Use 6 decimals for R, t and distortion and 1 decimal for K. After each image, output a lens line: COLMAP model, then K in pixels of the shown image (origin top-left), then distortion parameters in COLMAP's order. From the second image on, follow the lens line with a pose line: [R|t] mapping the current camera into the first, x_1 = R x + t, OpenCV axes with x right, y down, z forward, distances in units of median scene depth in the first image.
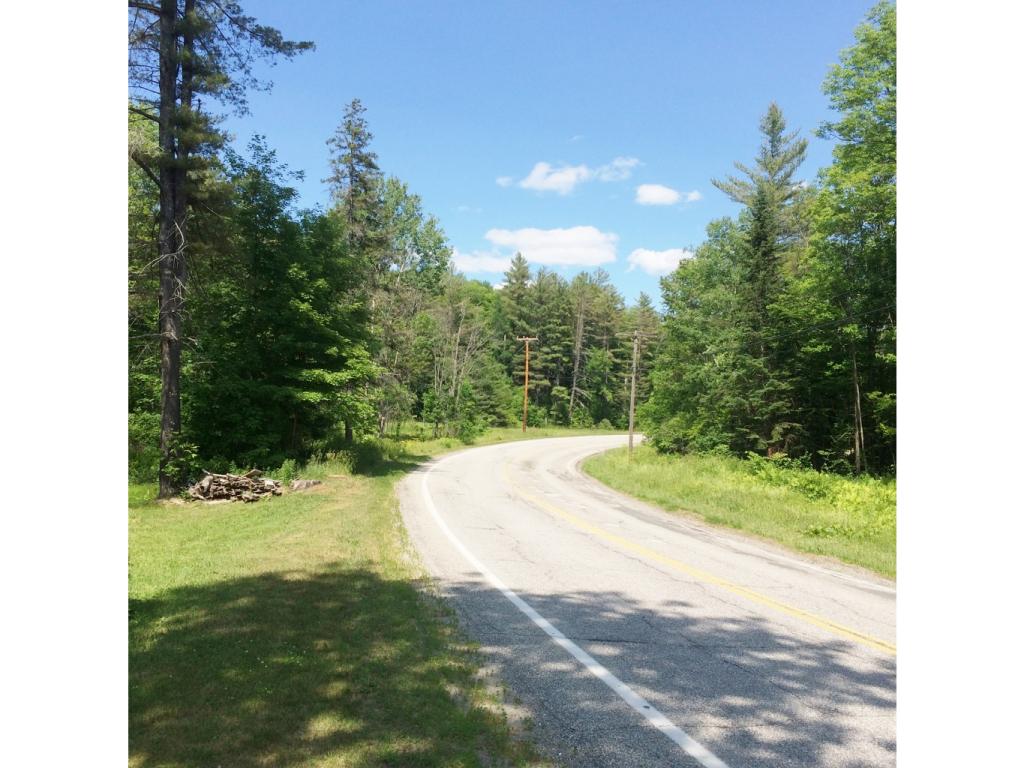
lens RADIAL K [[861.6, 0, 489.2], [0, 861.6, 386.3], [0, 0, 1]] dist [0.033140, -0.000687]
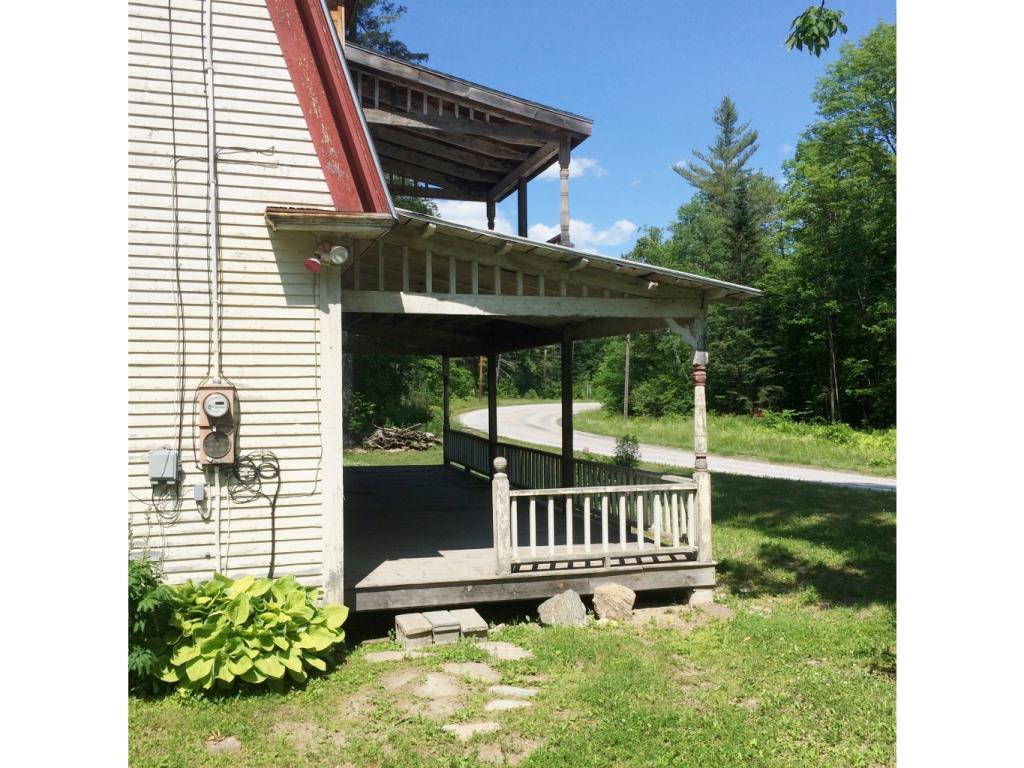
lens RADIAL K [[861.6, 0, 489.2], [0, 861.6, 386.3], [0, 0, 1]] dist [0.033140, -0.000687]
pose [[0.993046, -0.009368, 0.117350, -0.161663], [0.005613, 0.999463, 0.032288, 0.003613], [-0.117589, -0.031405, 0.992566, -0.098710]]
